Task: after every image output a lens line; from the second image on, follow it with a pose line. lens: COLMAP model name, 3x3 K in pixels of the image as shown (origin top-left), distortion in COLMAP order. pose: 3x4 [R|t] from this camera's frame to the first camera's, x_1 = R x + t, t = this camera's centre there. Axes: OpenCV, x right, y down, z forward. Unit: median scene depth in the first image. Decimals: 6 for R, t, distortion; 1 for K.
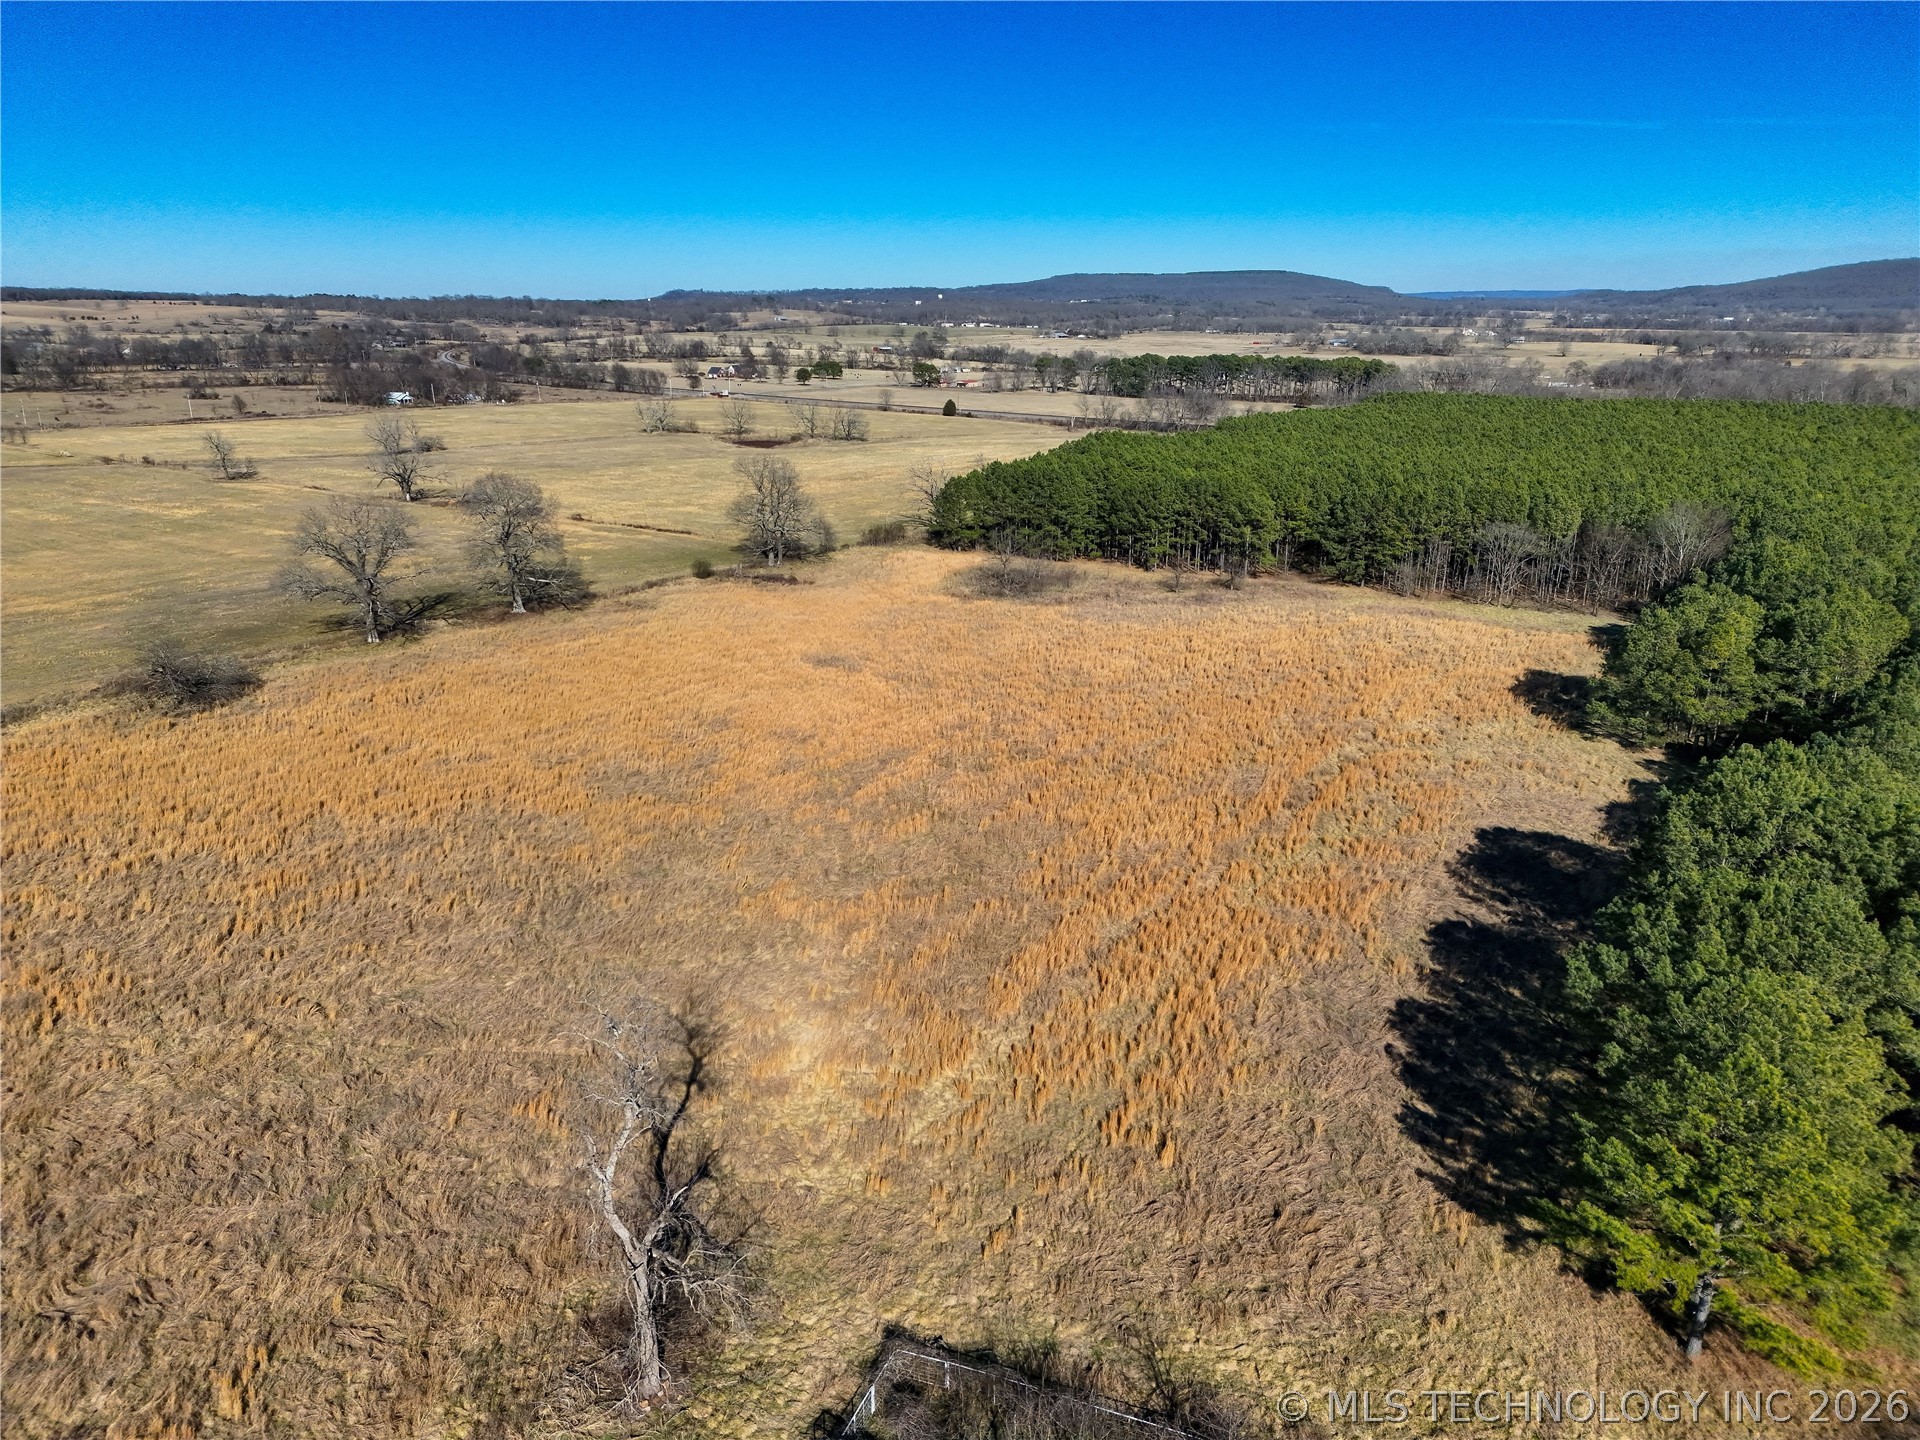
lens RADIAL K [[1336.3, 0, 960.0], [0, 1336.3, 720.0], [0, 0, 1]] dist [0.107494, -0.108852]
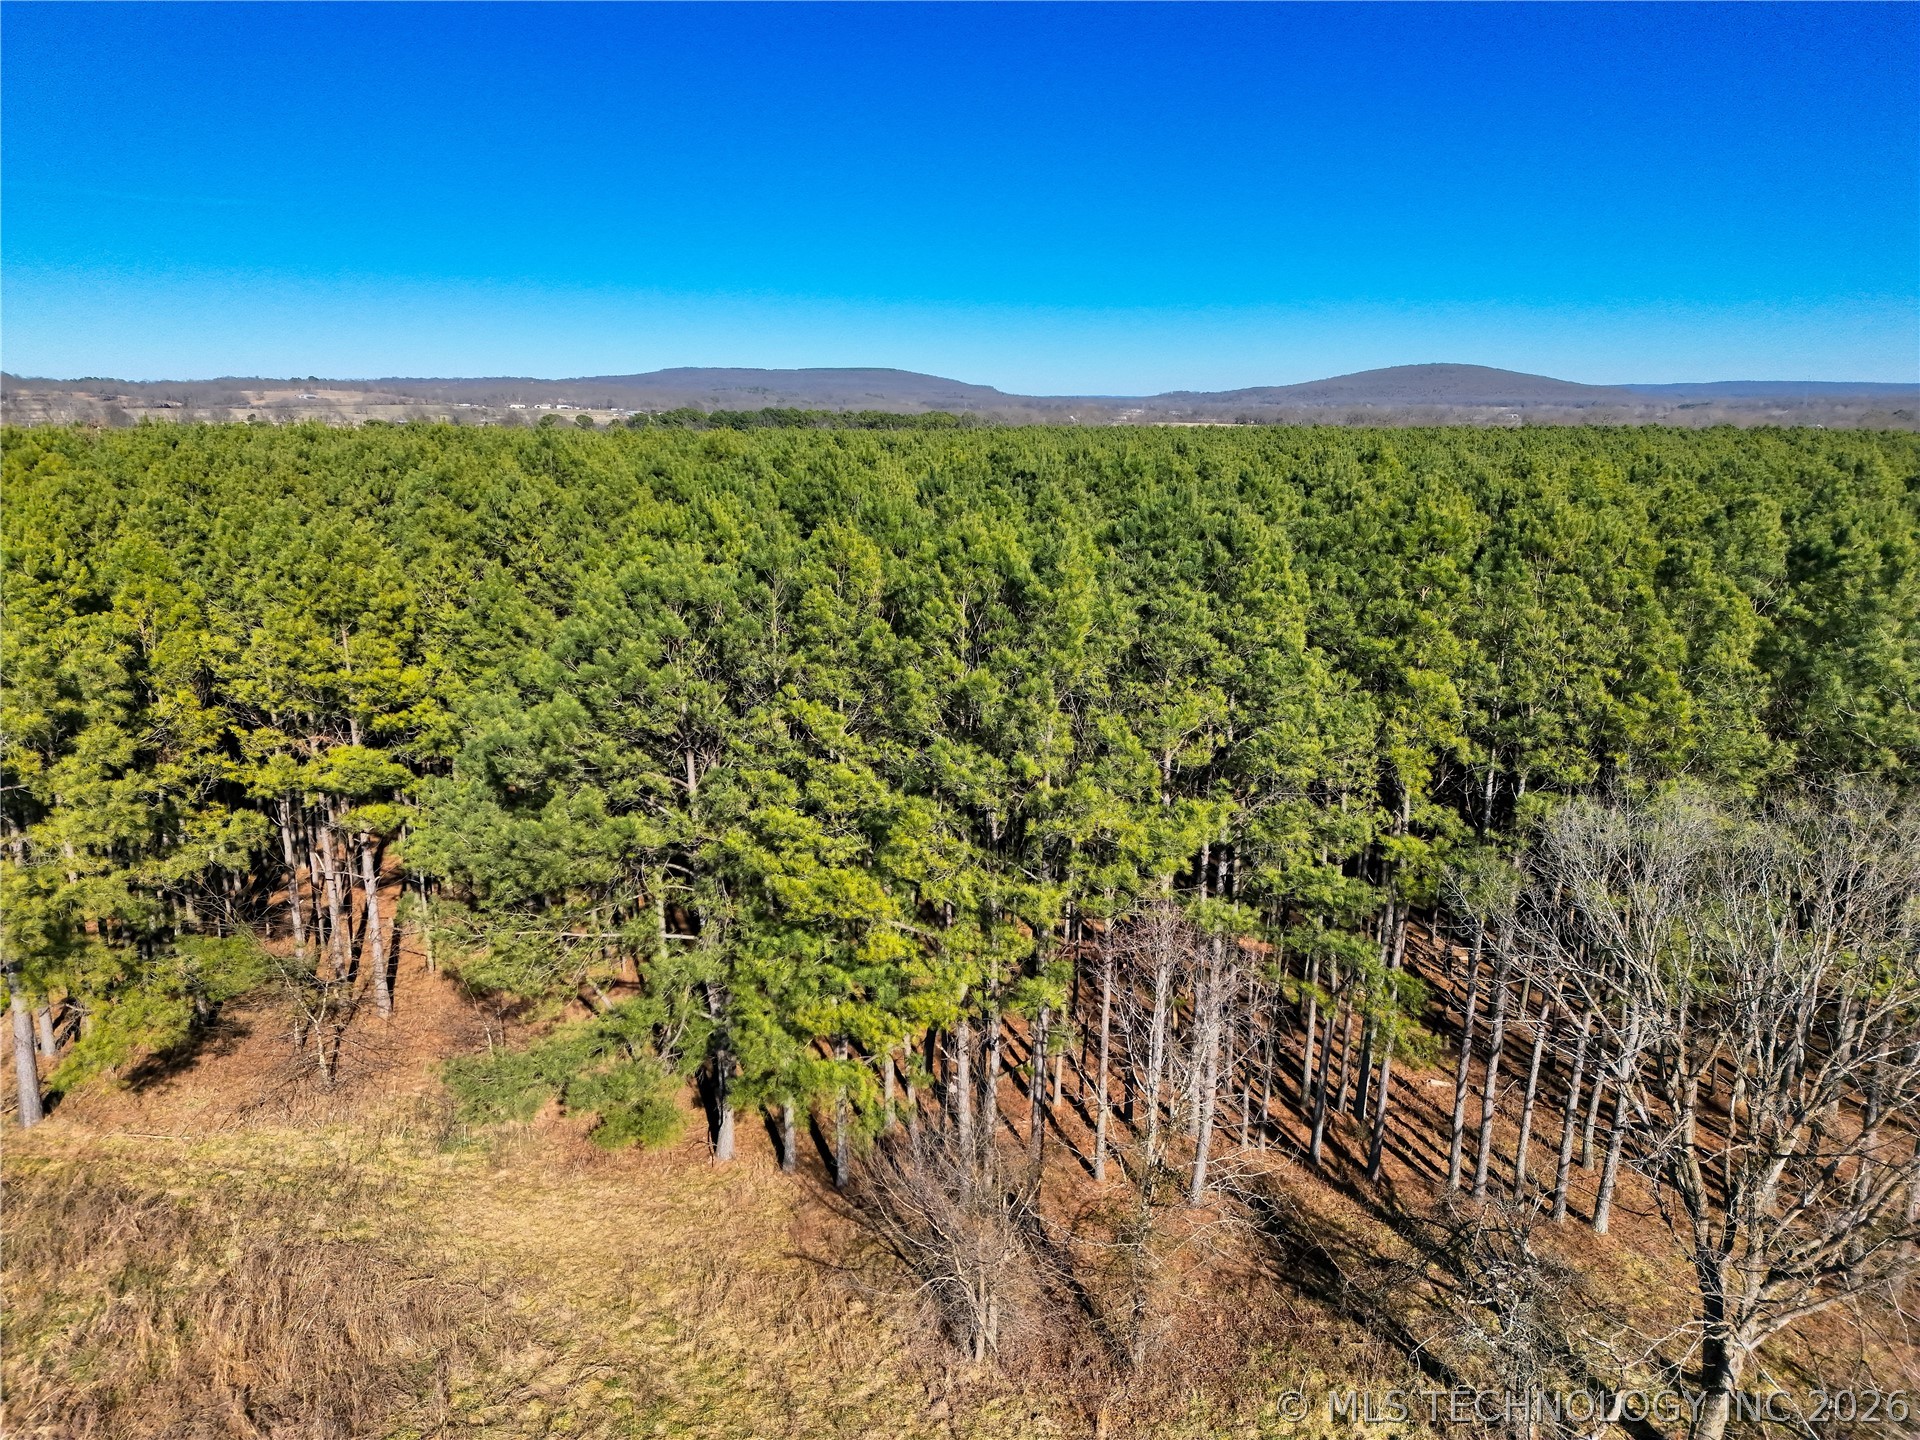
lens RADIAL K [[1336.3, 0, 960.0], [0, 1336.3, 720.0], [0, 0, 1]] dist [0.107494, -0.108852]
pose [[0.963788, -0.059096, 0.260038, 0.296894], [0.076602, 0.995391, -0.057699, -0.143768], [-0.255430, 0.075529, 0.963873, 0.865819]]
